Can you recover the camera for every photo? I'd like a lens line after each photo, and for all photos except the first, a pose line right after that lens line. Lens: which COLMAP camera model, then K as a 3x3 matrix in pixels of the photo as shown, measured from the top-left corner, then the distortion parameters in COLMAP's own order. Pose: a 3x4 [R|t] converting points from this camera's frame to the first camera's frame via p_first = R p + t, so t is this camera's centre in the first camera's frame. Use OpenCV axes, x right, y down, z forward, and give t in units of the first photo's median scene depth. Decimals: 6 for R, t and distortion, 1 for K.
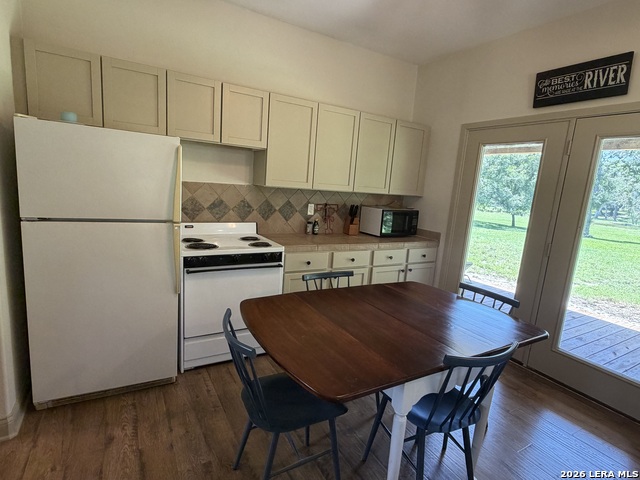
lens RADIAL K [[341.6, 0, 320.6], [0, 341.6, 242.0], [0, 0, 1]] dist [-0.005143, -0.000402]
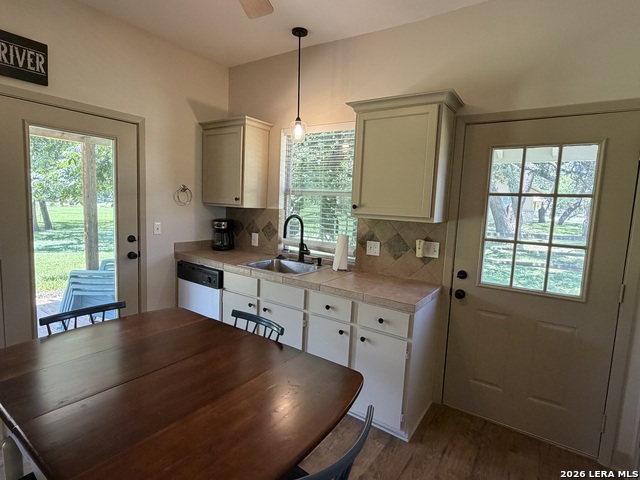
lens RADIAL K [[341.6, 0, 319.7], [0, 341.6, 238.1], [0, 0, 1]] dist [-0.005143, -0.000402]
pose [[-0.426579, -0.179635, 0.886432, -0.434948], [0.086265, 0.967529, 0.237583, -0.161923], [-0.900327, 0.177816, -0.397231, 0.739832]]
